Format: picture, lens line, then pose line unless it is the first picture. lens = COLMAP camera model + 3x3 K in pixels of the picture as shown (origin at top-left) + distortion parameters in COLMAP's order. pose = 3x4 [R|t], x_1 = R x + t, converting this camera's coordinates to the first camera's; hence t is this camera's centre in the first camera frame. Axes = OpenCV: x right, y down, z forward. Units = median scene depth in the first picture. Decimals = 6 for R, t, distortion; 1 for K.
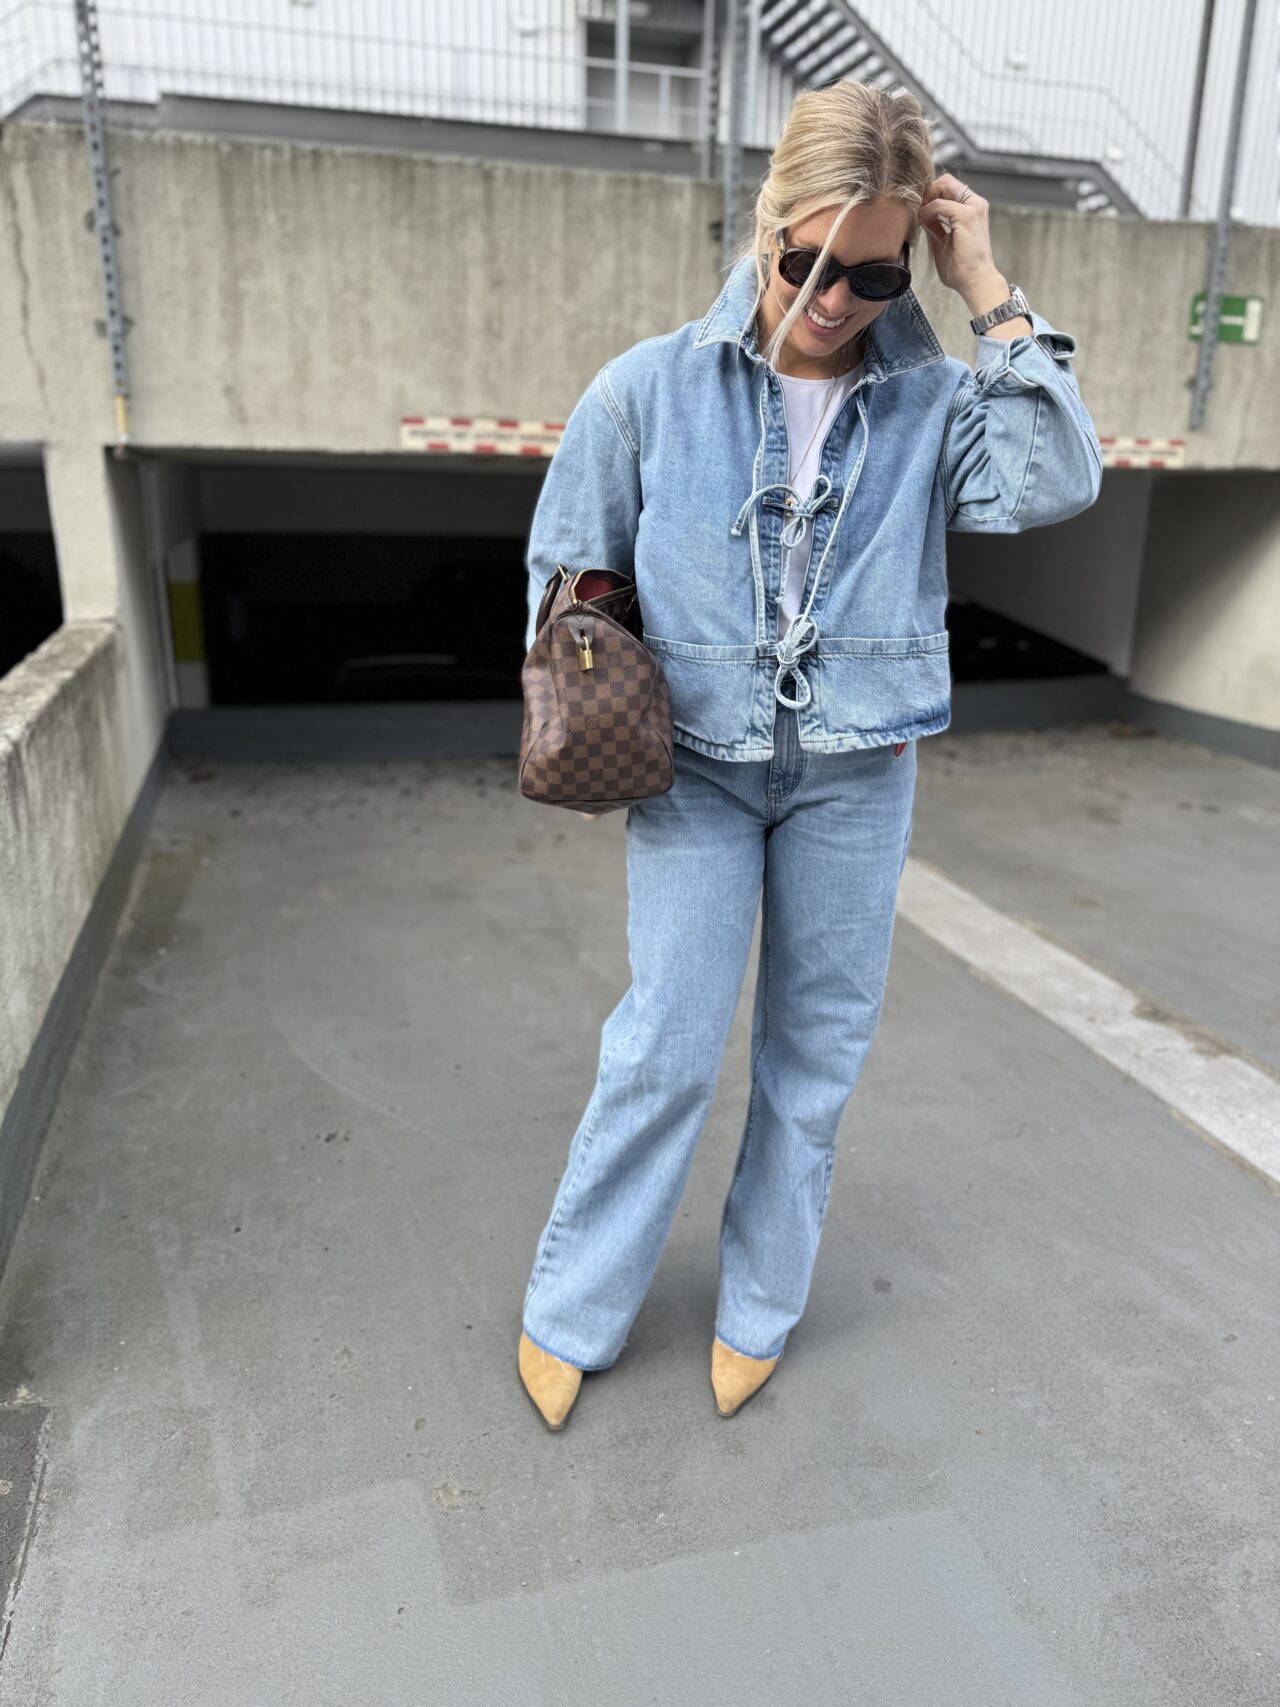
lens RADIAL K [[1206.7, 0, 638.8], [0, 1206.7, 857.3], [0, 0, 1]] dist [0.003297, -0.022808]
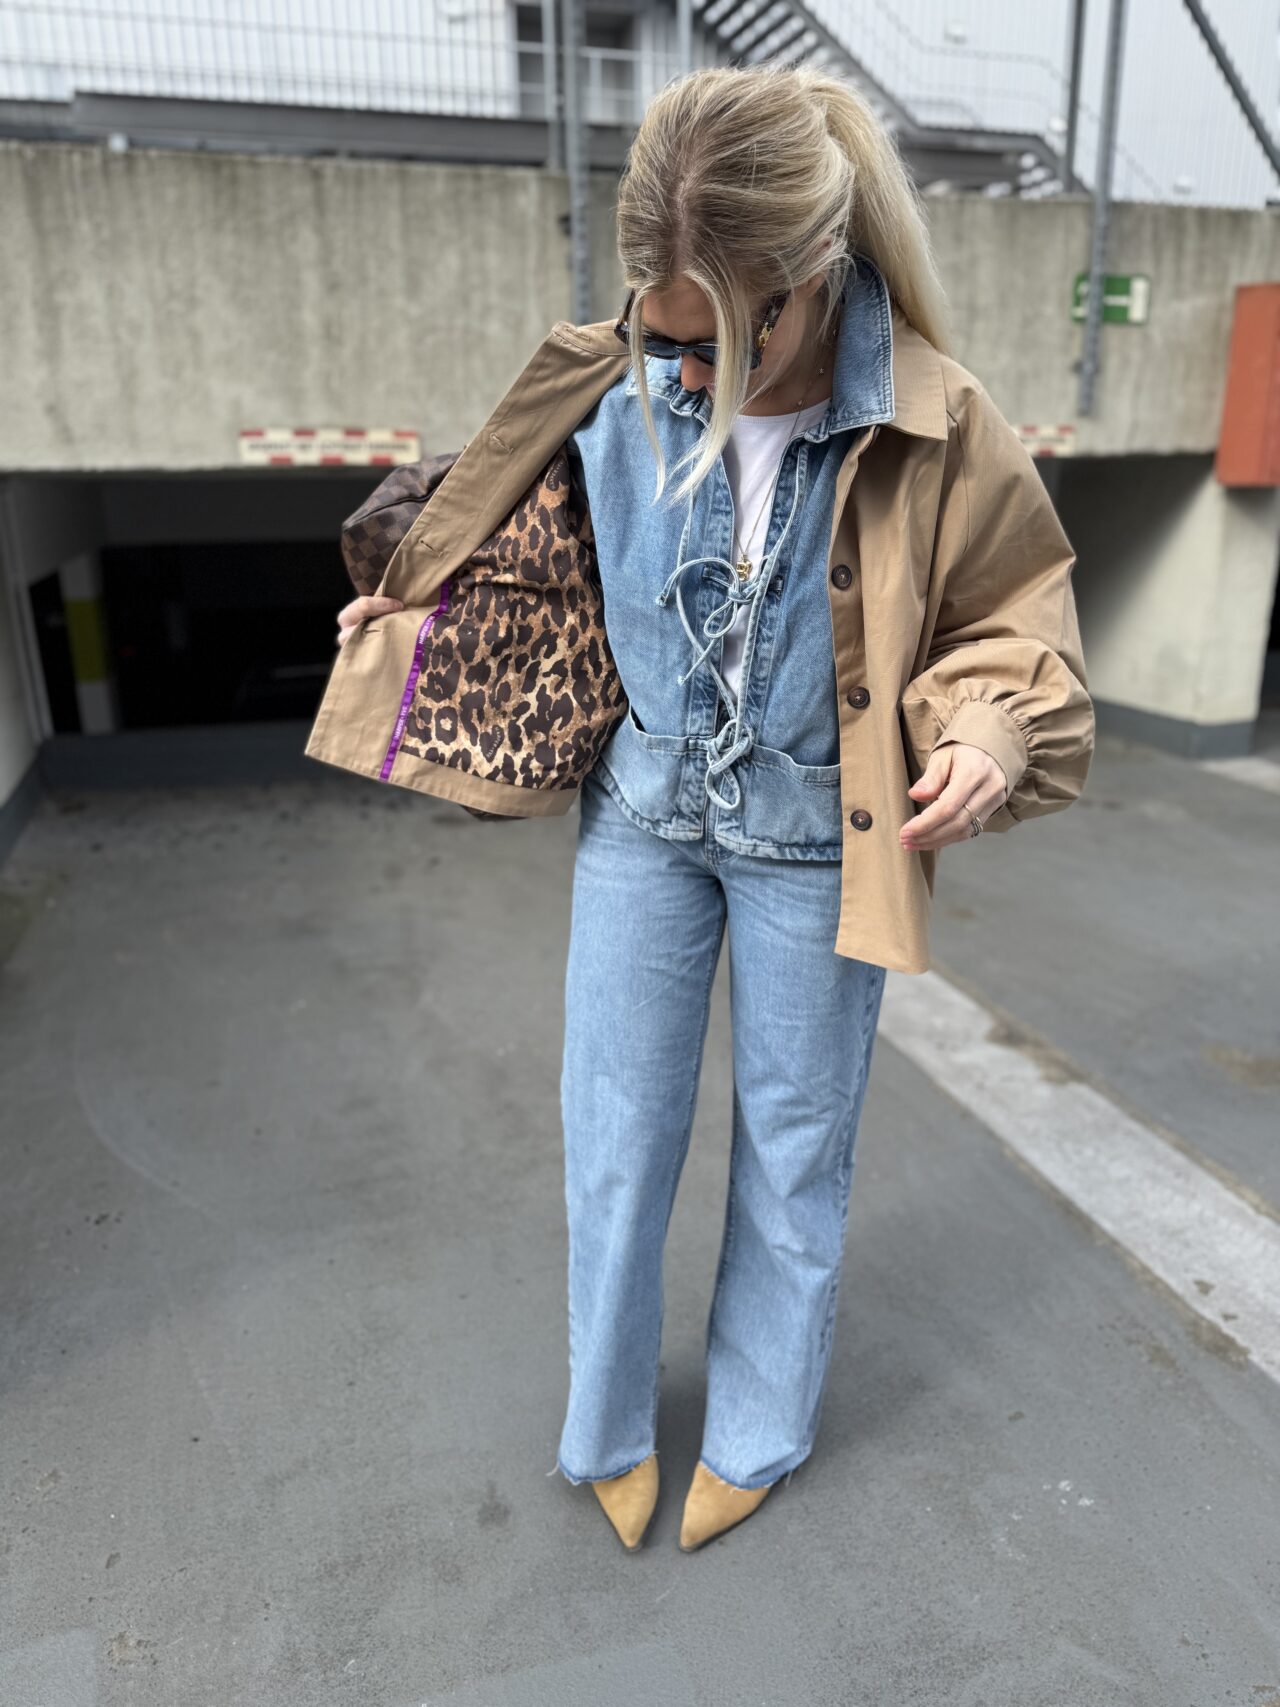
lens RADIAL K [[1206.7, 0, 647.9], [0, 1206.7, 861.0], [0, 0, 1]] dist [0.003297, -0.022808]
pose [[0.999187, -0.036450, 0.017238, 0.102044], [0.036224, 0.999256, 0.013255, -0.026639], [-0.017709, -0.012620, 0.999764, 0.037584]]
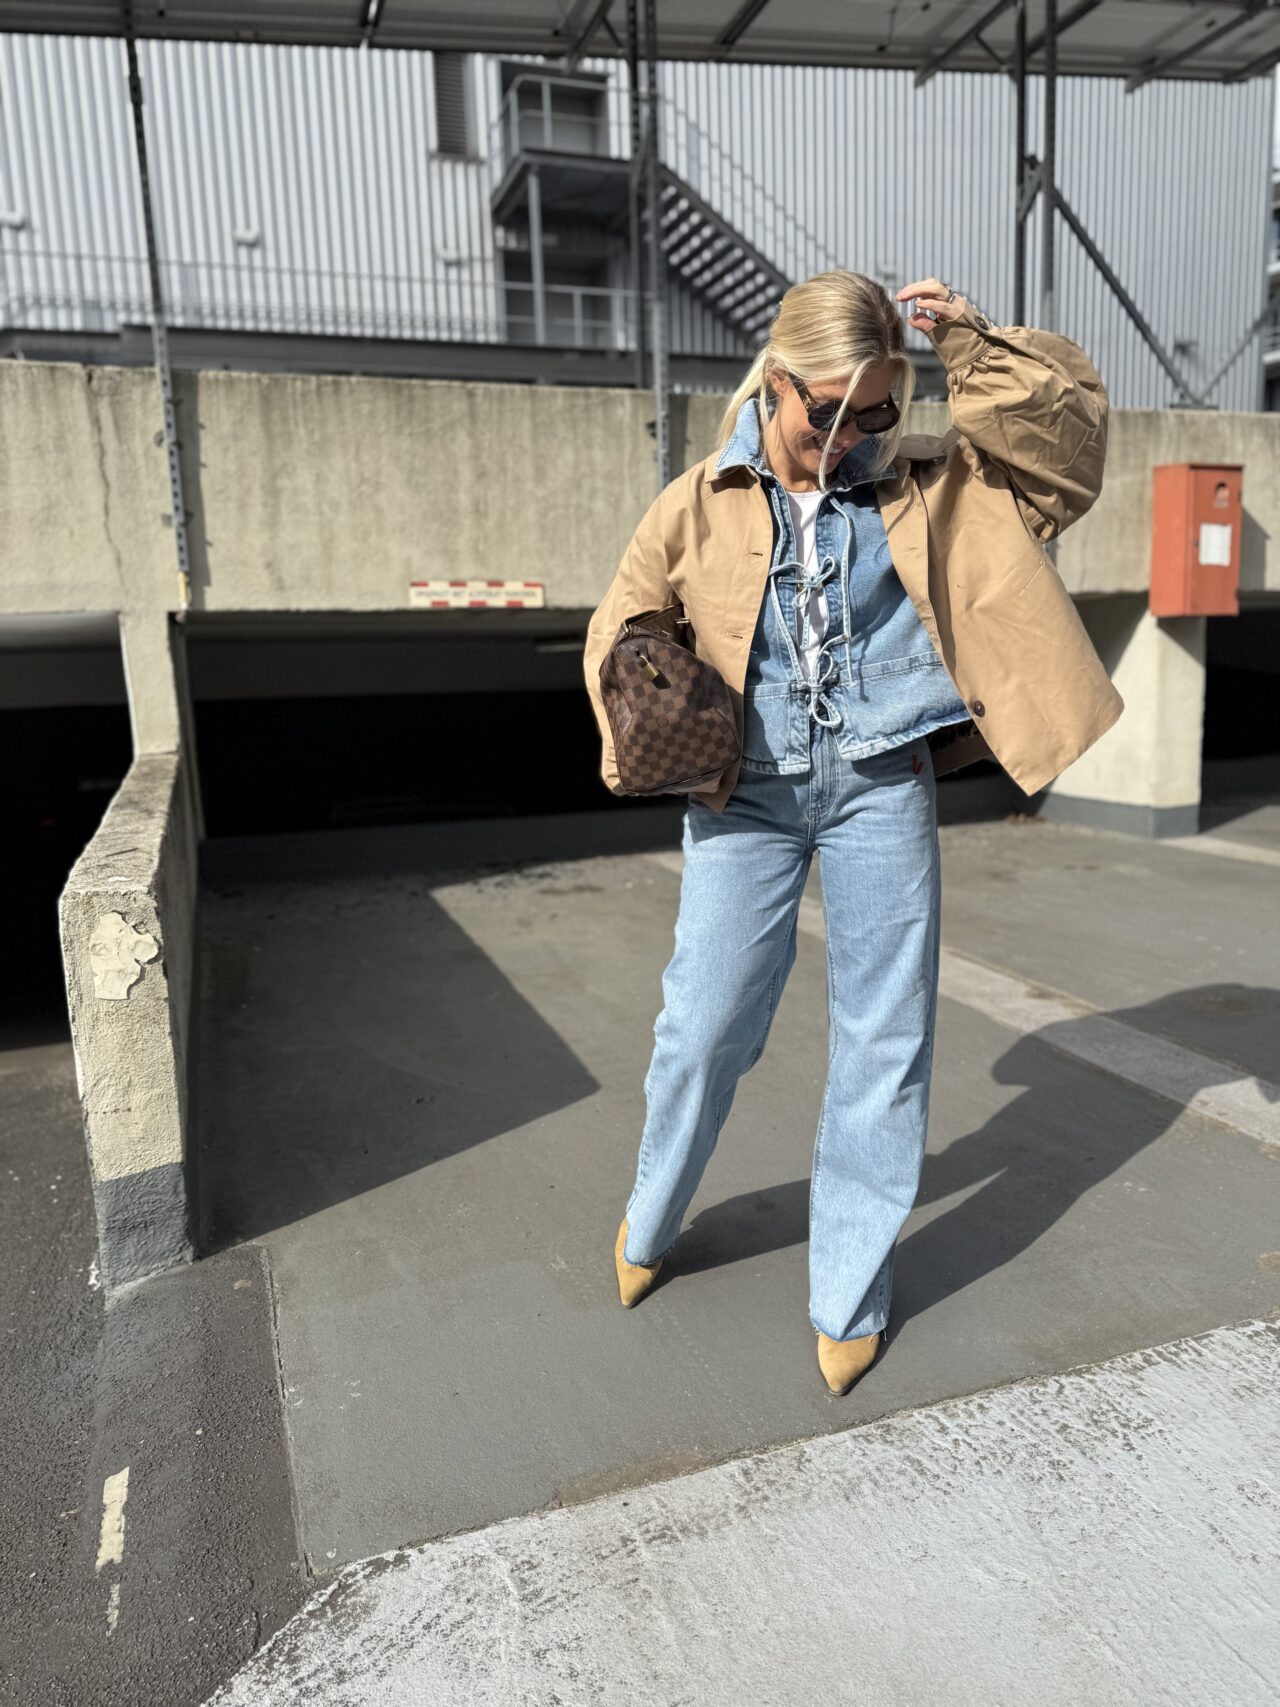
lens RADIAL K [[1206.7, 0, 651.3], [0, 1206.7, 866.8], [0, 0, 1]] dist [0.003297, -0.022808]
pose [[0.996342, -0.058785, 0.062022, -0.044834], [0.066220, 0.989874, -0.125555, 0.101399], [-0.054014, 0.129202, 0.990146, -0.209041]]
